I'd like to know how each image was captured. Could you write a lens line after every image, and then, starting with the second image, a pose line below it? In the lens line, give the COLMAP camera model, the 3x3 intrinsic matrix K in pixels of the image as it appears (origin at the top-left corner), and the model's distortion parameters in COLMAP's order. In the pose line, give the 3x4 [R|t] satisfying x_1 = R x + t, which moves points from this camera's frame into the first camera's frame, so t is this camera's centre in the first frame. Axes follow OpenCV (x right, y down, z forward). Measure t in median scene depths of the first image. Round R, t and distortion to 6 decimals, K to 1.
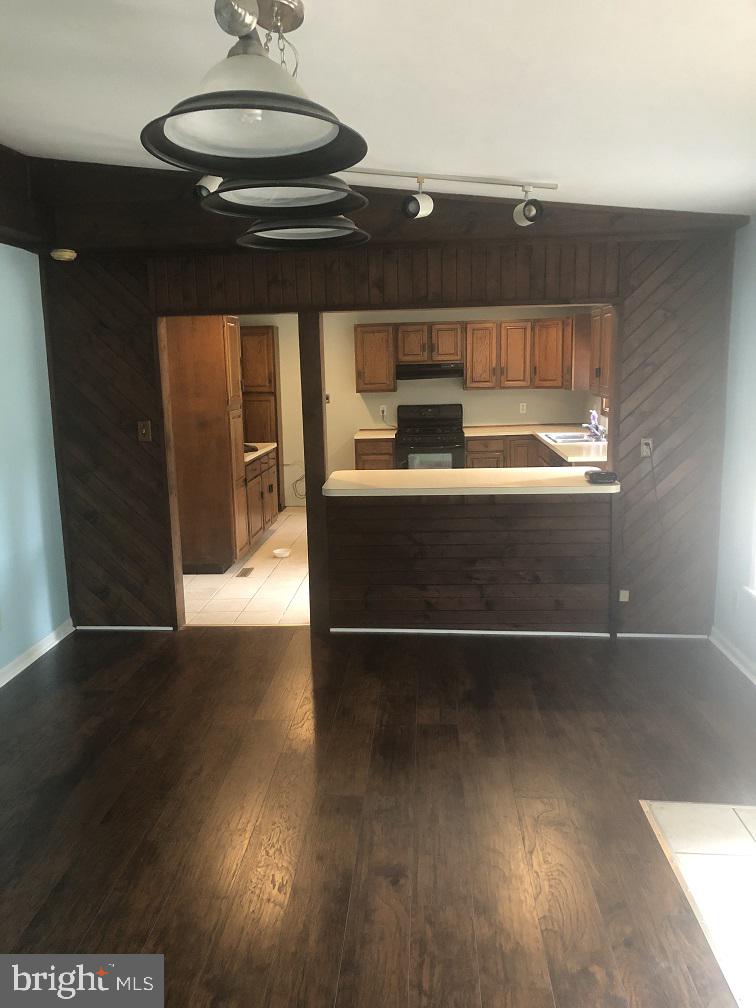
lens RADIAL K [[852.3, 0, 378.0], [0, 852.3, 504.0], [0, 0, 1]] dist [0.012600, 0.047099]
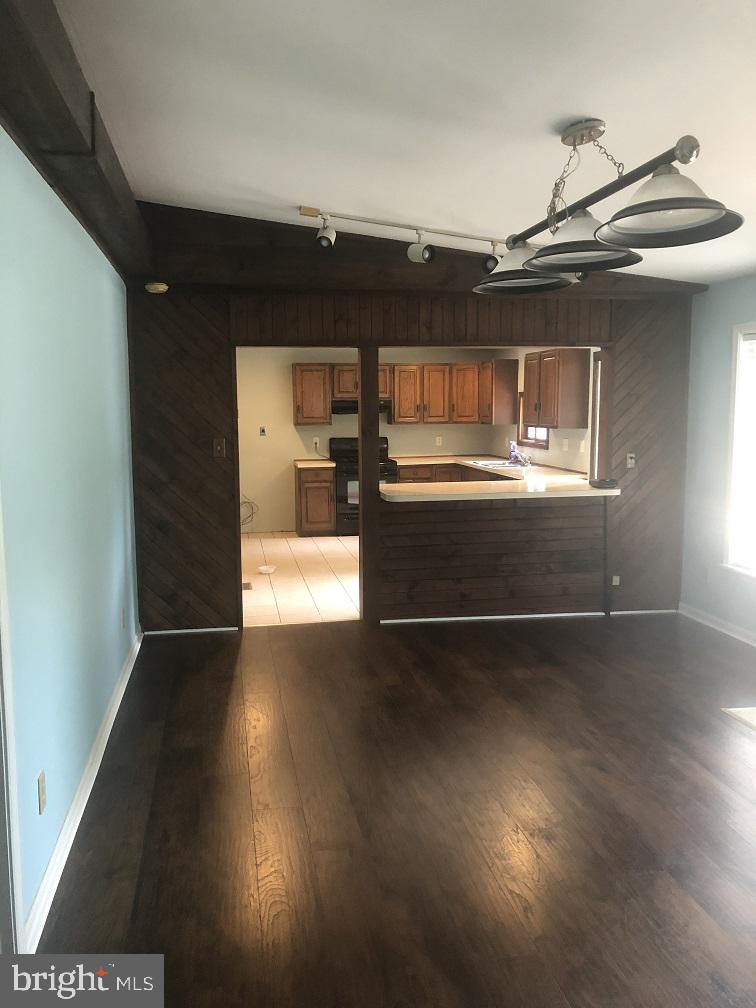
lens RADIAL K [[852.3, 0, 378.0], [0, 852.3, 504.0], [0, 0, 1]] dist [0.012600, 0.047099]
pose [[0.966348, -0.014925, 0.256805, -0.344838], [0.029840, 0.998080, -0.054282, 0.051140], [-0.255502, 0.060118, 0.964938, -0.109141]]
